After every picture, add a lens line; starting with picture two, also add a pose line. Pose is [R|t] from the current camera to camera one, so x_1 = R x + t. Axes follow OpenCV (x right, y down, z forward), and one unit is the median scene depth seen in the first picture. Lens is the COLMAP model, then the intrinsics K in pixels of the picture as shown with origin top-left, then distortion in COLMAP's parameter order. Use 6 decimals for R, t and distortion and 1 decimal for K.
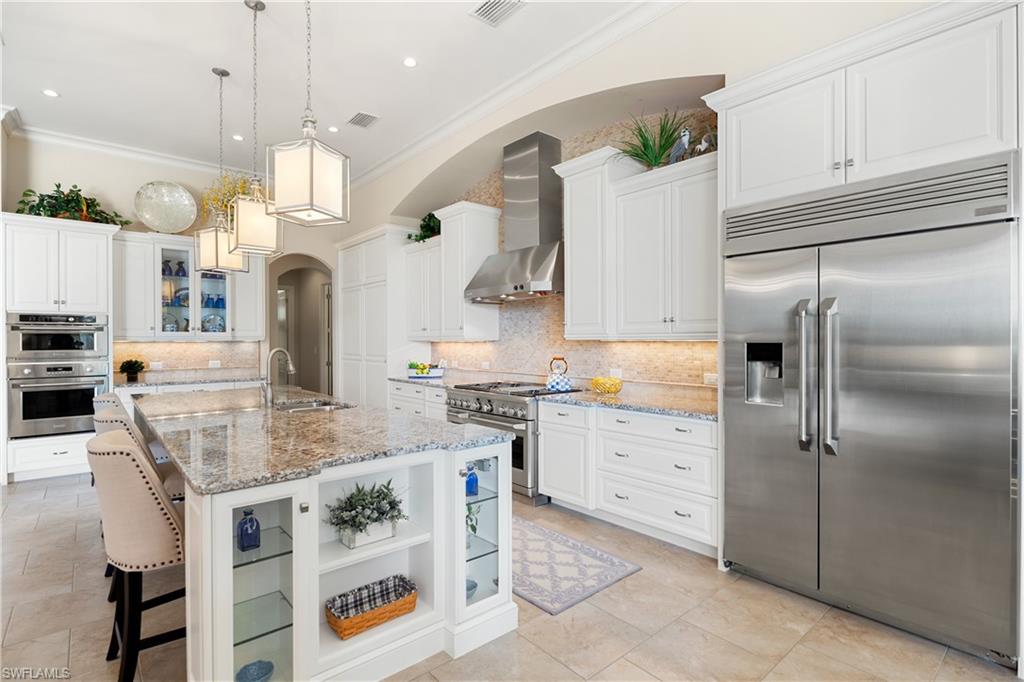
lens RADIAL K [[488.9, 0, 509.3], [0, 488.9, 341.9], [0, 0, 1]] dist [-0.002518, -0.000139]
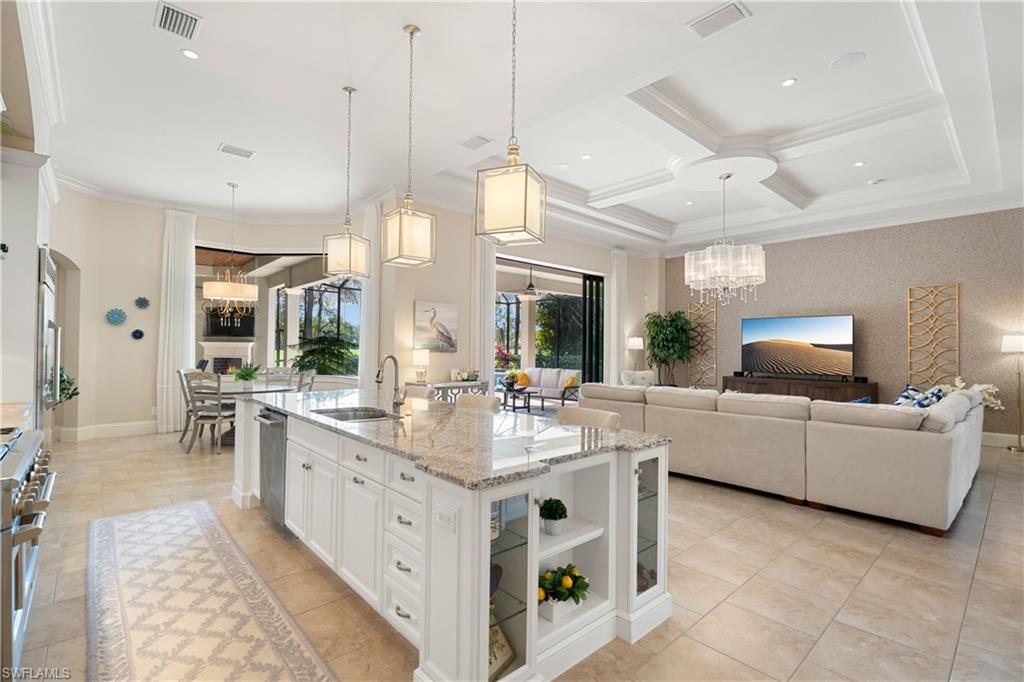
lens RADIAL K [[468.7, 0, 510.7], [0, 468.7, 341.8], [0, 0, 1]] dist [-0.012155, -0.000446]
pose [[-0.999833, -0.006017, -0.017232, -0.507970], [-0.005841, 0.999930, -0.010245, -0.002297], [0.017292, -0.010143, -0.999799, 1.404301]]
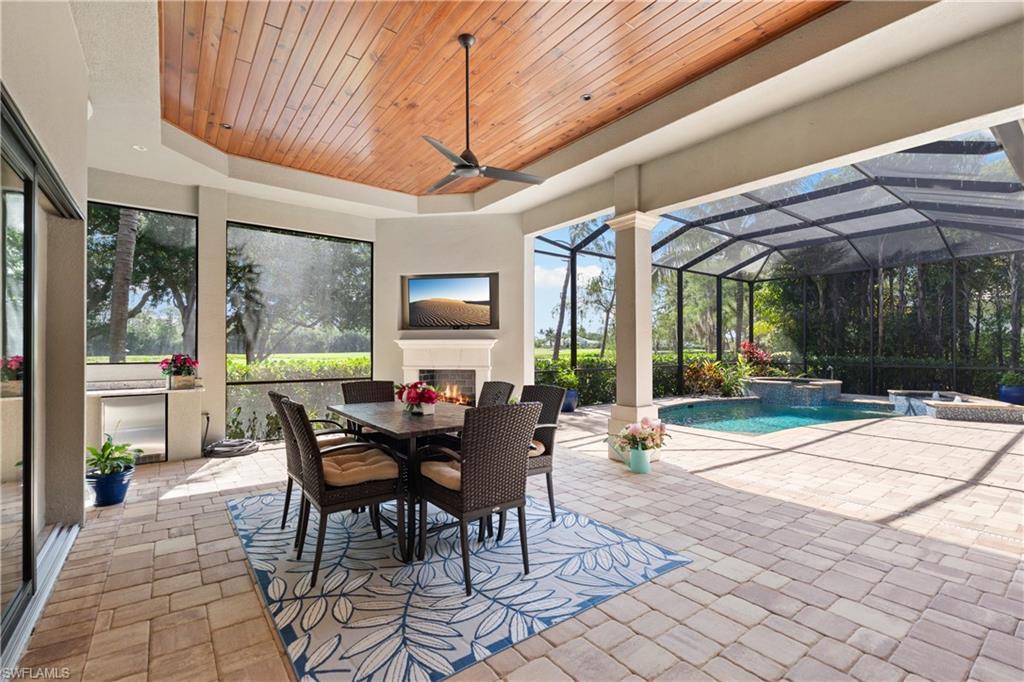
lens RADIAL K [[454.7, 0, 511.2], [0, 454.7, 348.0], [0, 0, 1]] dist [-0.000662, -0.000650]
pose [[-0.997437, 0.007758, 0.071130, 1.042212], [0.007855, 0.999969, 0.001076, 0.007180], [-0.071120, 0.001632, -0.997466, -0.219673]]
